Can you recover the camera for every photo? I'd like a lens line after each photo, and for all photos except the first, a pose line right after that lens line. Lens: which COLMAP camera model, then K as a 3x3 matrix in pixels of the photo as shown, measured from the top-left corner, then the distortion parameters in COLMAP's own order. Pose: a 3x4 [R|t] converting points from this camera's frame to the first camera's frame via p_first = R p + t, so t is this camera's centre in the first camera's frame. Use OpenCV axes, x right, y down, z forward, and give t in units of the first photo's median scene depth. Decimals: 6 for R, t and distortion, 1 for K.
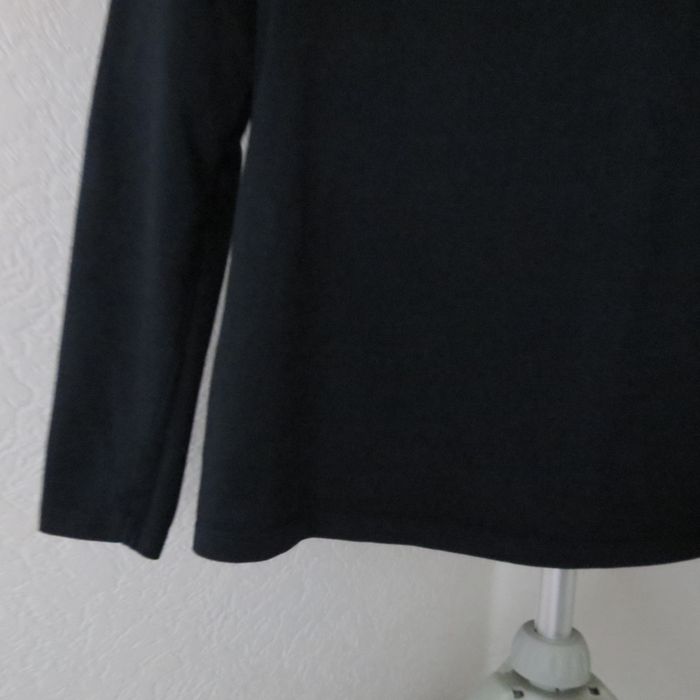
lens RADIAL K [[664.0, 0, 349.9], [0, 664.0, 344.9], [0, 0, 1]] dist [-0.032982, 0.000000]
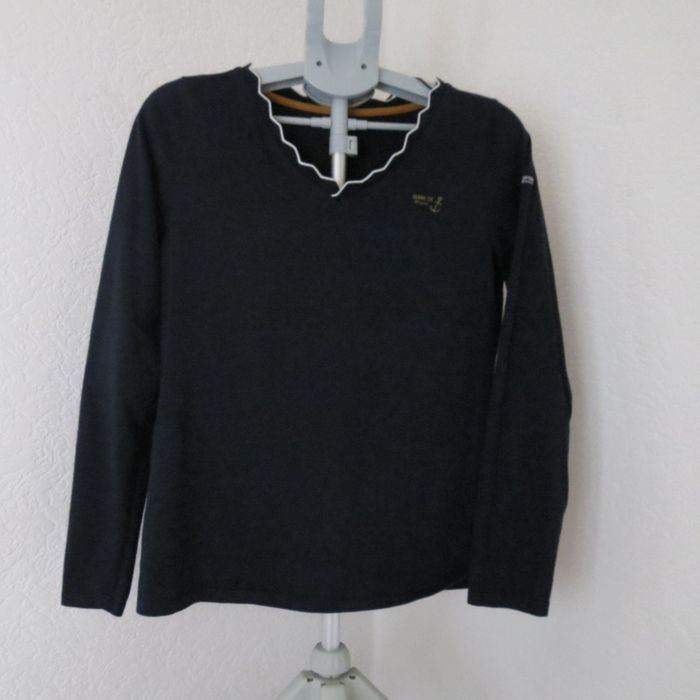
lens RADIAL K [[664.0, 0, 348.5], [0, 664.0, 335.8], [0, 0, 1]] dist [-0.032982, 0.000000]
pose [[0.998829, -0.048303, -0.002704, 0.355011], [0.047971, 0.996115, -0.073852, -0.273962], [0.006261, 0.073636, 0.997266, -0.837099]]
